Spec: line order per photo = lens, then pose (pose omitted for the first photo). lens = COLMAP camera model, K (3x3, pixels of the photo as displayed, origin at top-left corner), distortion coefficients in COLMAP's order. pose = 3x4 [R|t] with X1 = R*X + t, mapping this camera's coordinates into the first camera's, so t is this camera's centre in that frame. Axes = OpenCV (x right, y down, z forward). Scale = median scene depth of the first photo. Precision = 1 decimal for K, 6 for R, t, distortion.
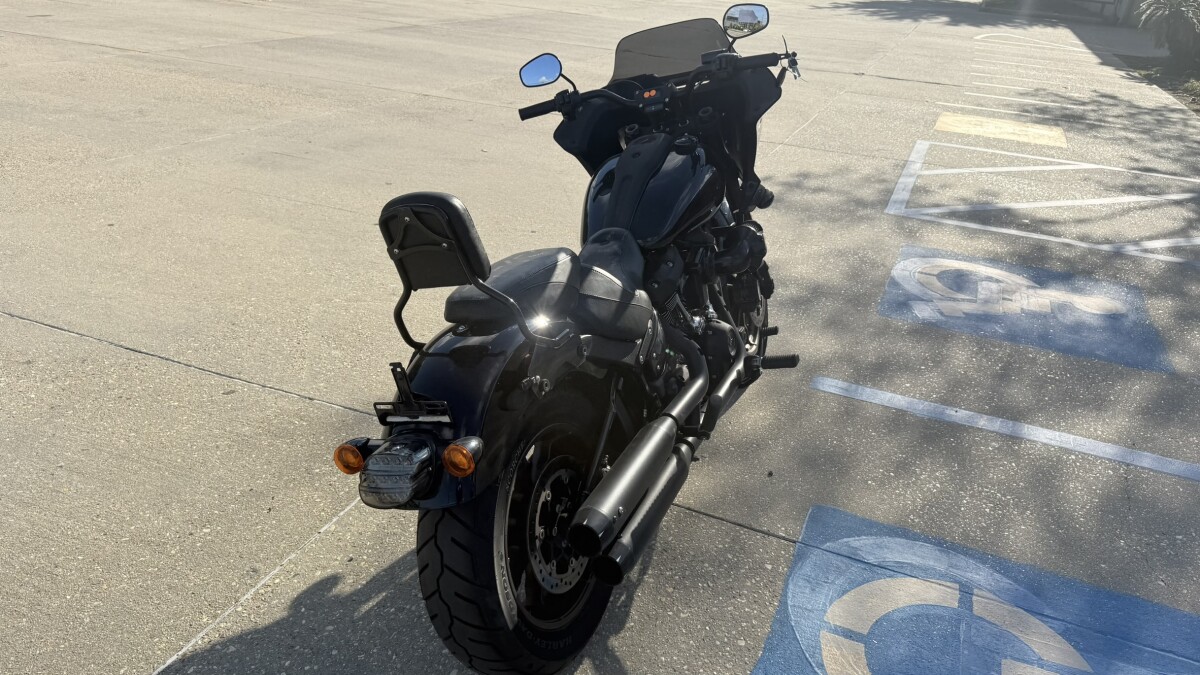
lens RADIAL K [[846.4, 0, 604.3], [0, 846.4, 325.6], [0, 0, 1]] dist [0.030689, -0.038165]
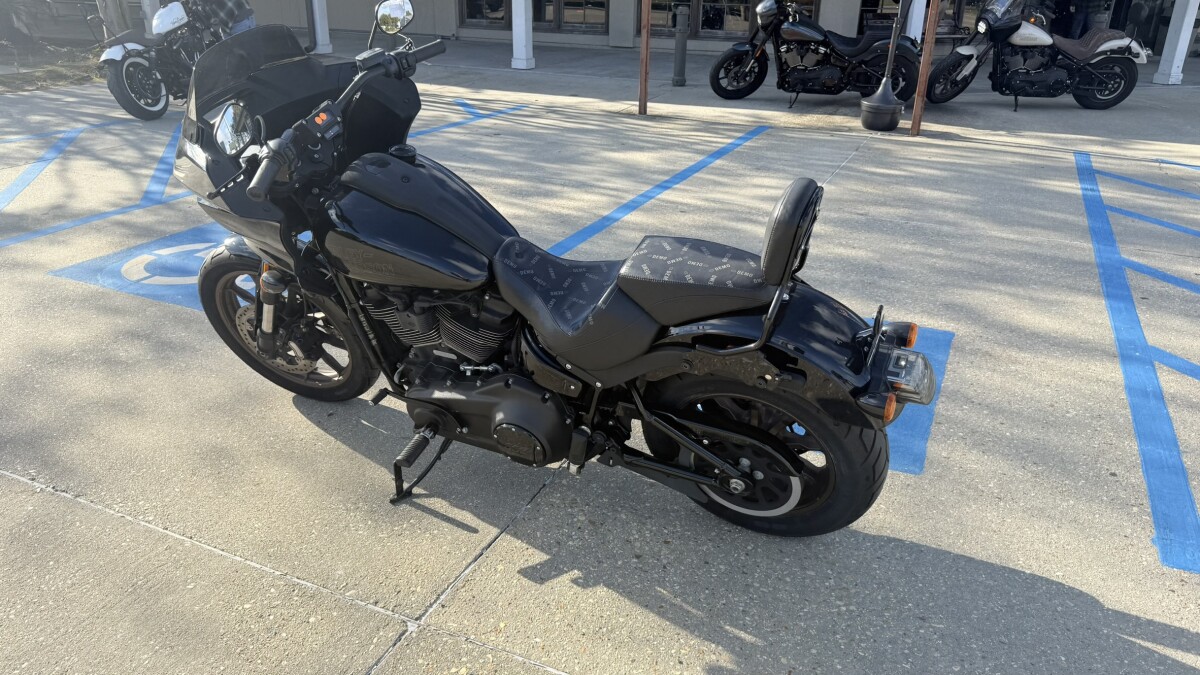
lens RADIAL K [[841.1, 0, 600.0], [0, 841.1, 337.5], [0, 0, 1]] dist [0.100659, -0.170961]
pose [[0.046559, -0.470630, 0.881101, -0.769097], [0.403509, 0.815752, 0.414403, -0.333357], [-0.913790, 0.336238, 0.227884, 0.632778]]
